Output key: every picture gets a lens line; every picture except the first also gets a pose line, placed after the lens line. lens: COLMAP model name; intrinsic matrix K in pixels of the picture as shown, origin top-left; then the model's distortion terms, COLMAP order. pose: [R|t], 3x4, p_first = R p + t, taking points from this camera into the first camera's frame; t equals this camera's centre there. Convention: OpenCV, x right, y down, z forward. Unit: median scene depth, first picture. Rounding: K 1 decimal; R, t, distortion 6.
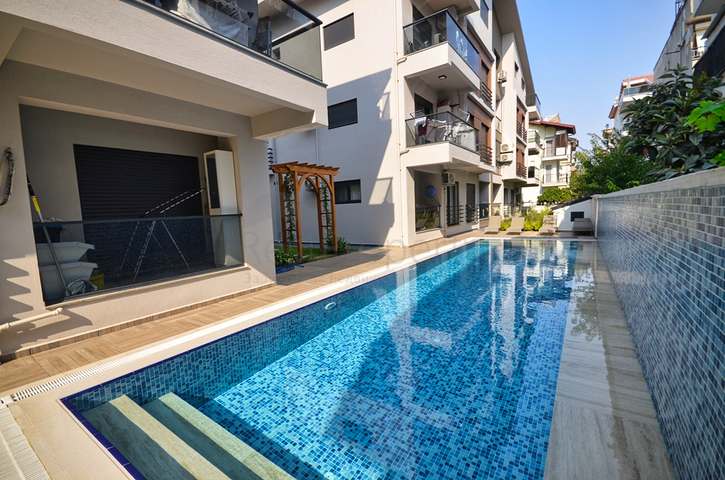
lens RADIAL K [[321.4, 0, 365.5], [0, 321.4, 241.4], [0, 0, 1]] dist [0.017402, -0.016528]
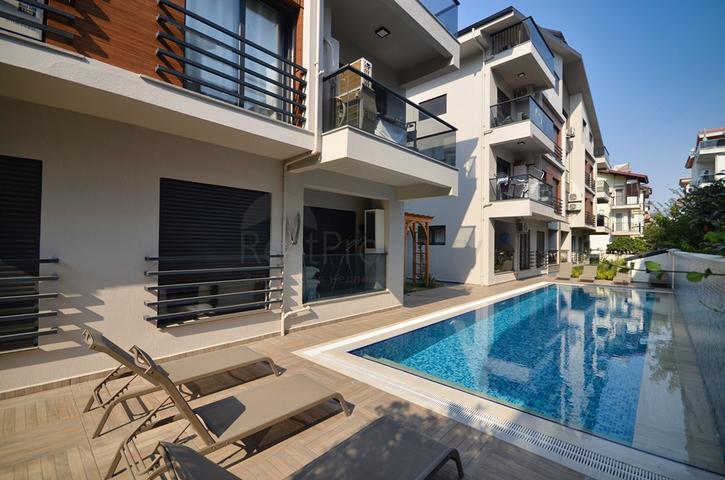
lens RADIAL K [[321.4, 0, 365.5], [0, 321.4, 241.4], [0, 0, 1]] dist [0.017402, -0.016528]
pose [[0.987549, 0.049132, -0.149439, -0.100197], [-0.065593, 0.992061, -0.107298, 0.007860], [0.142981, 0.115764, 0.982932, -0.153136]]
